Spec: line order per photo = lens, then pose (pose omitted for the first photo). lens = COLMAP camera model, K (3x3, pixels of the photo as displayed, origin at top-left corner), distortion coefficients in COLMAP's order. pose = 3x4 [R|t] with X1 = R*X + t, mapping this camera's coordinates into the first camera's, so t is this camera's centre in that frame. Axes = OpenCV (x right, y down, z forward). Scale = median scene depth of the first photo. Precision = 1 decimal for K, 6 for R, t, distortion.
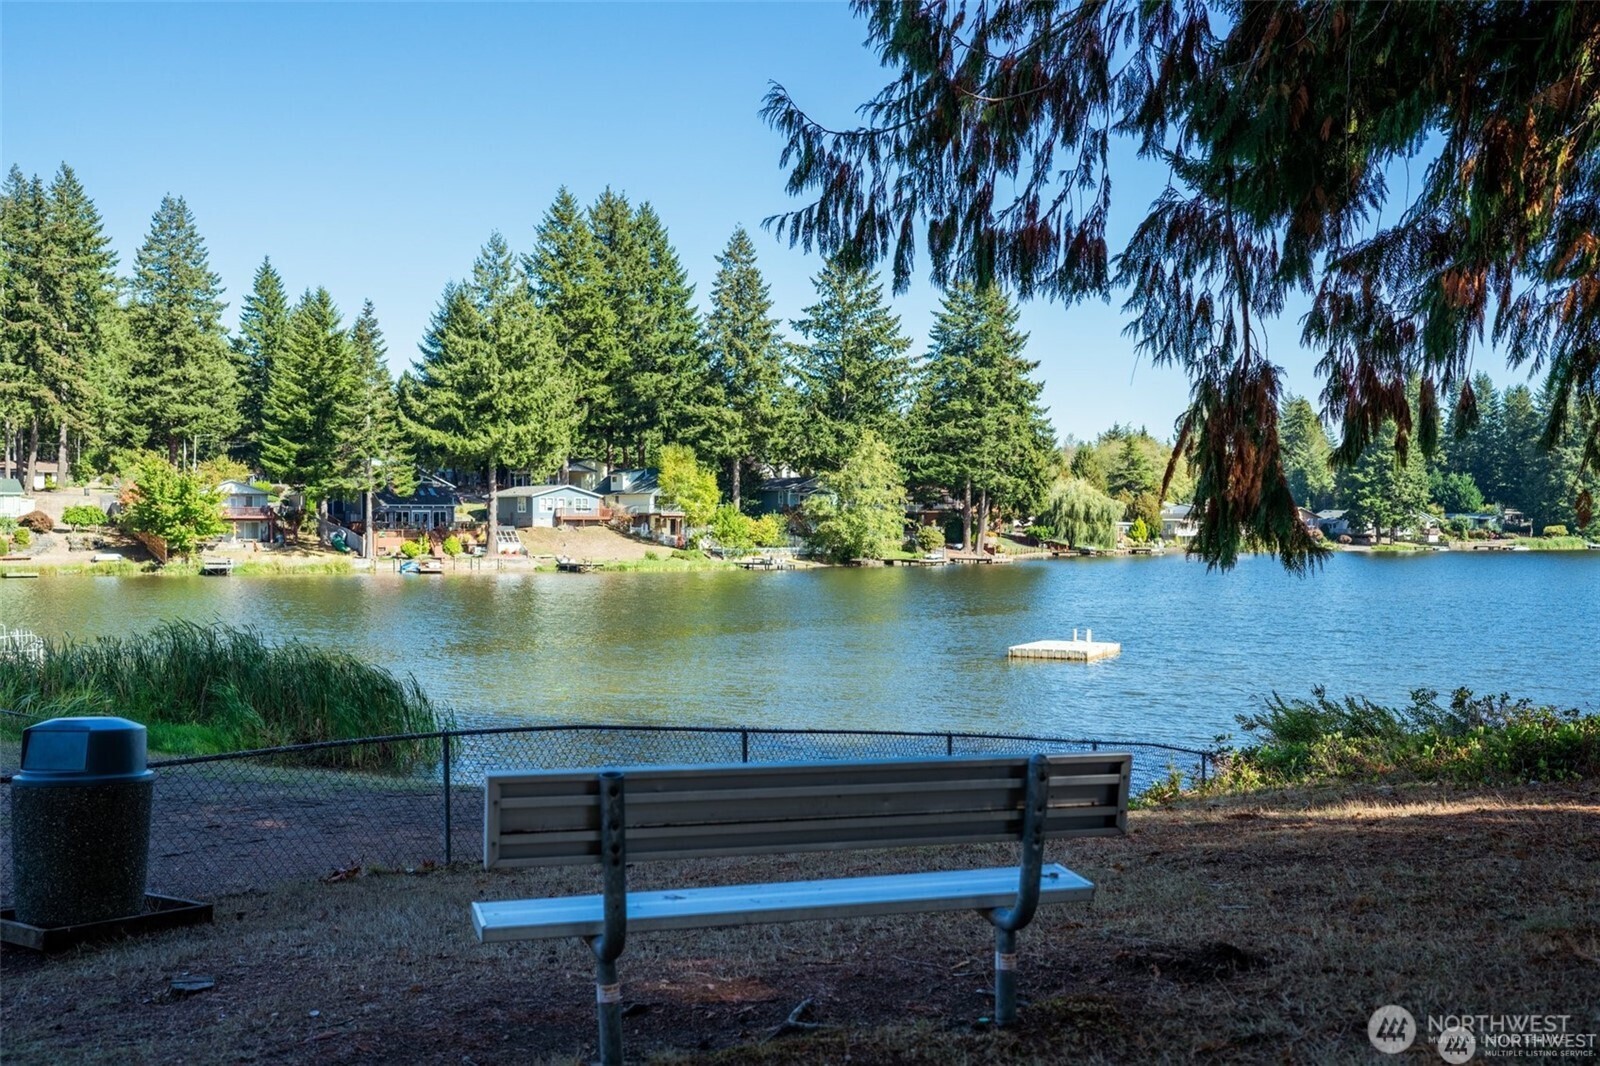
lens RADIAL K [[1502.9, 0, 795.9], [0, 1502.9, 531.7], [0, 0, 1]] dist [0.004189, 0.000000]
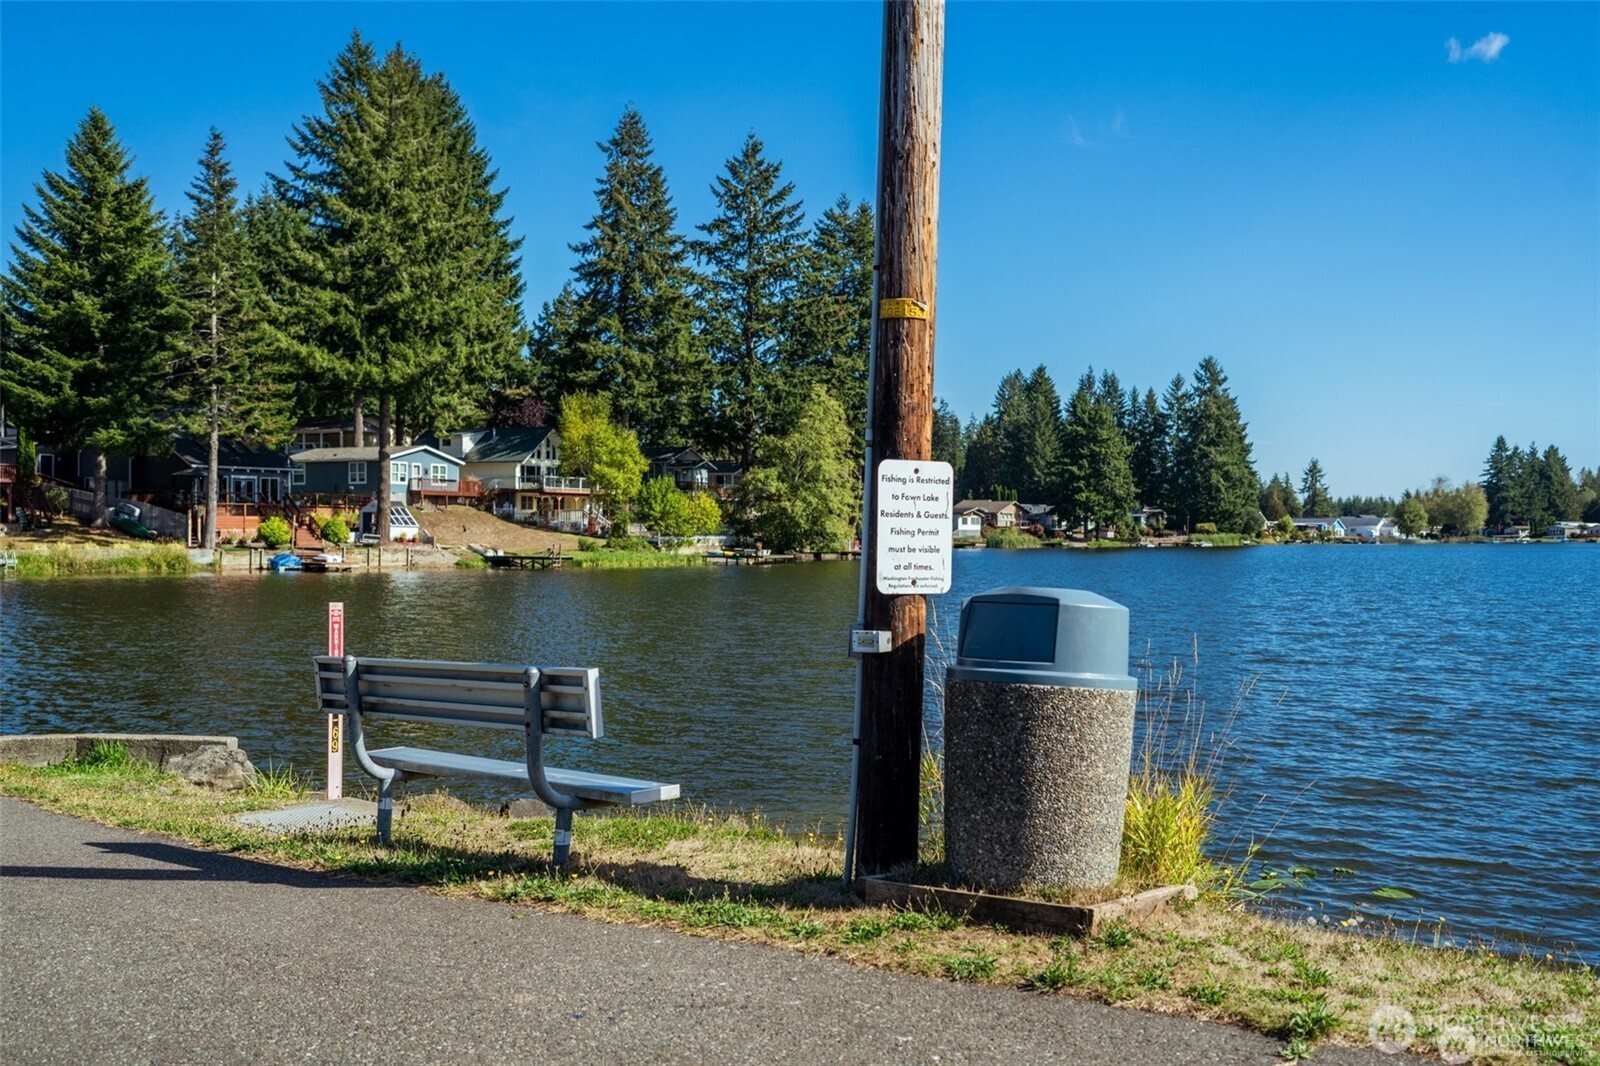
lens RADIAL K [[1502.9, 0, 801.5], [0, 1502.9, 533.3], [0, 0, 1]] dist [0.004189, 0.000000]
pose [[0.922378, 0.002834, 0.386279, -0.220384], [-0.002210, 0.999995, -0.002057, 0.009086], [-0.386283, 0.001044, 0.922380, 0.247734]]
